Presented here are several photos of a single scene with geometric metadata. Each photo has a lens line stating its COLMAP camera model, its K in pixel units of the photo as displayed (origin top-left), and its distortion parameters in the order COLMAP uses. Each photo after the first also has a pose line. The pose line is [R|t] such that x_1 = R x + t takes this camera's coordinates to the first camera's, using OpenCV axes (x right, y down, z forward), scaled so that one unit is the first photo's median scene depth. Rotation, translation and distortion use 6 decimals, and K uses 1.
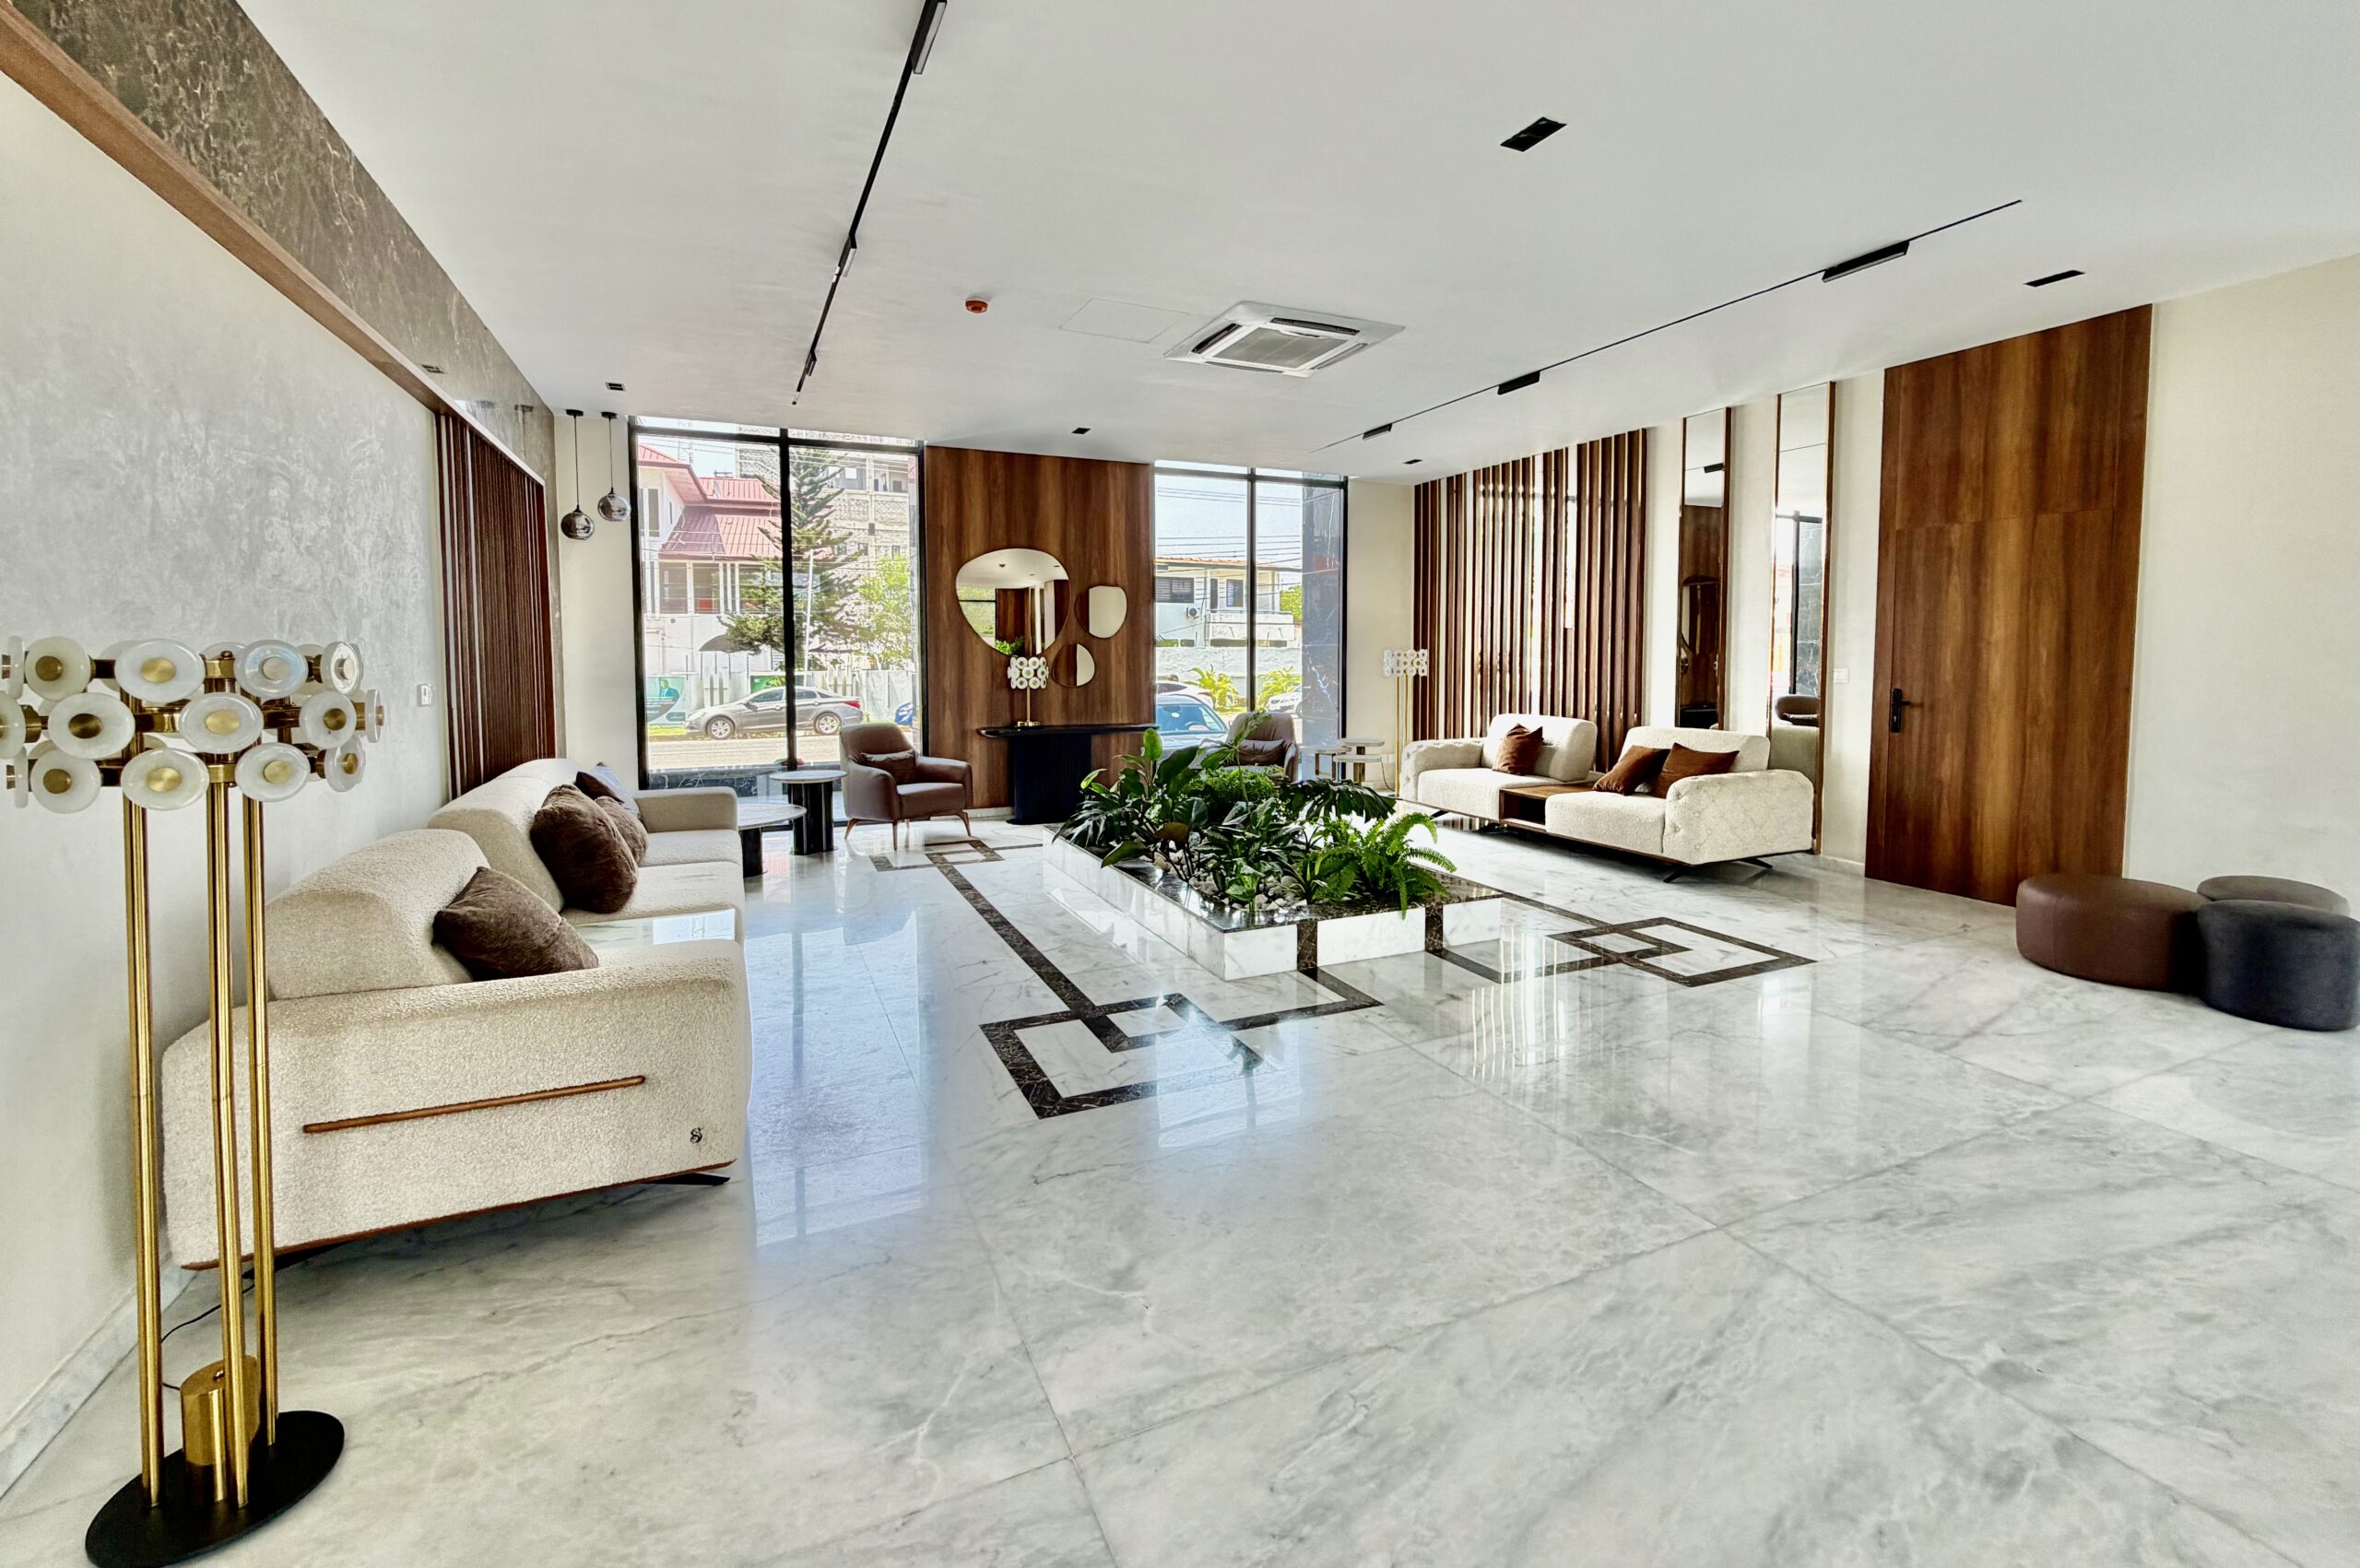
lens RADIAL K [[954.4, 0, 1176.4], [0, 954.4, 710.1], [0, 0, 1]] dist [0.000306, 0.000252]
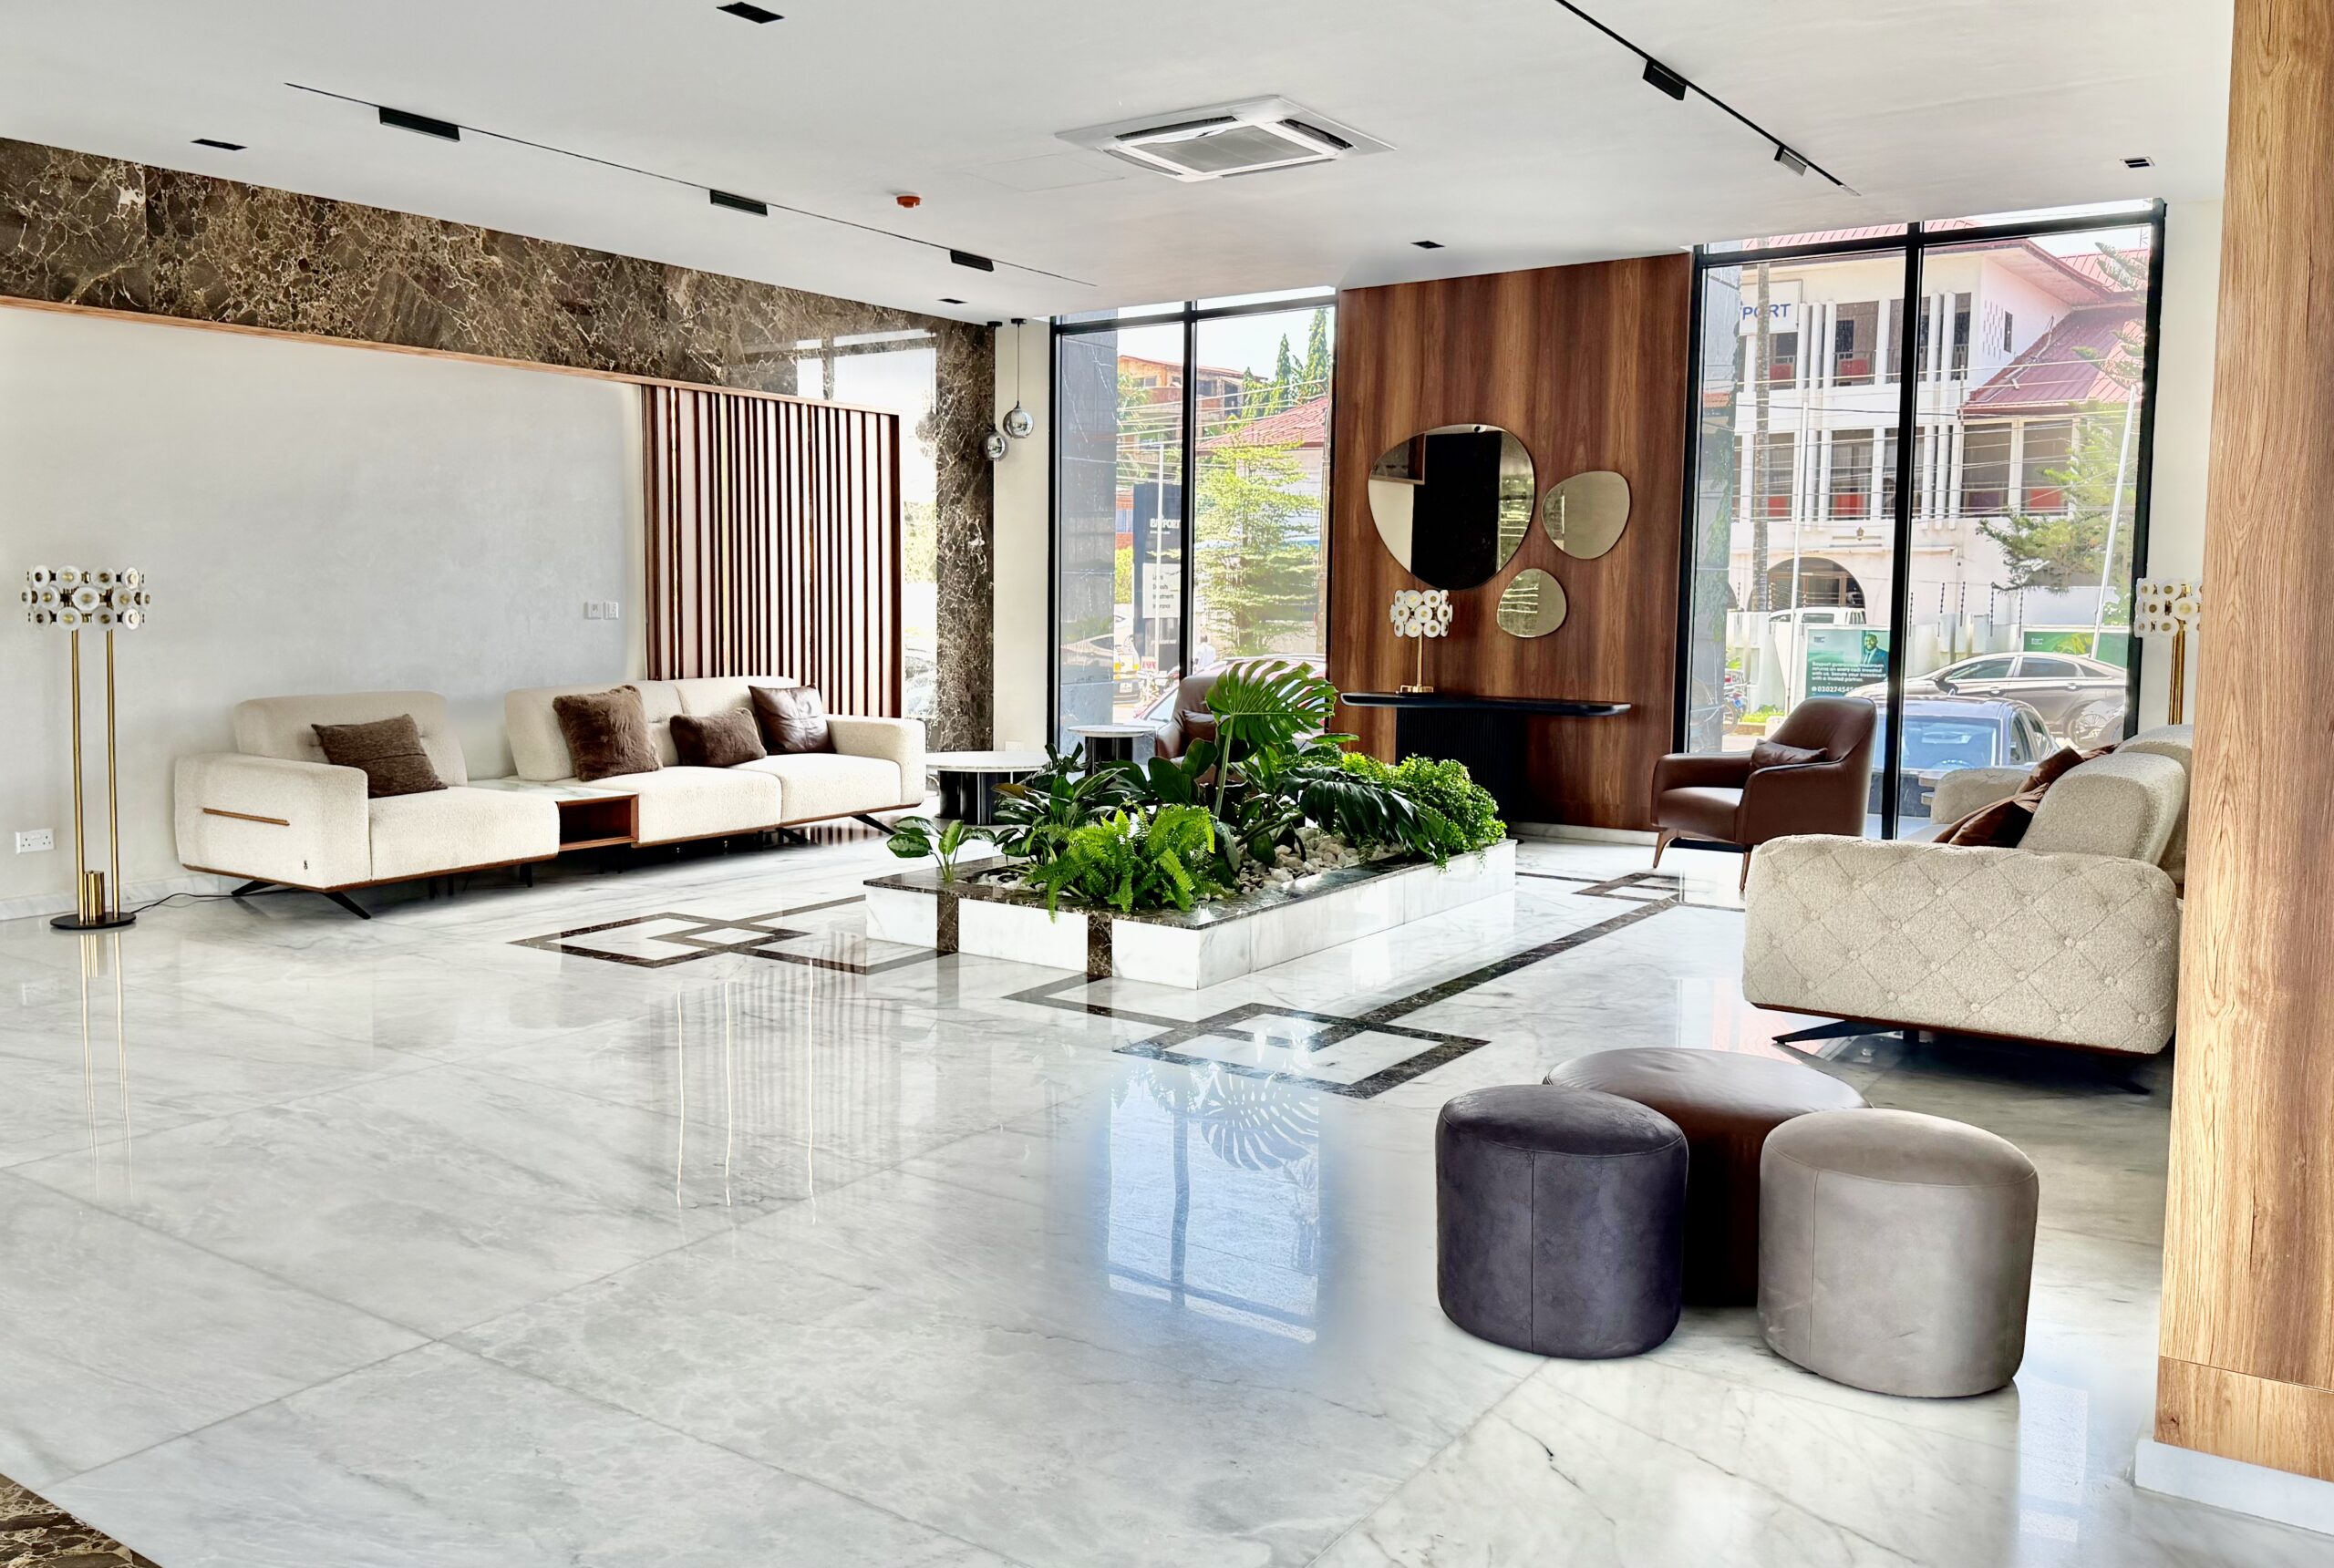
lens RADIAL K [[1863.0, 0, 1167.0], [0, 1863.0, 784.0], [0, 0, 1]] dist [0.118747, -0.138139]
pose [[0.514204, 0.091051, -0.852821, 1.527594], [-0.055824, 0.995793, 0.072657, -0.008745], [0.855849, 0.010247, 0.517124, 0.280882]]
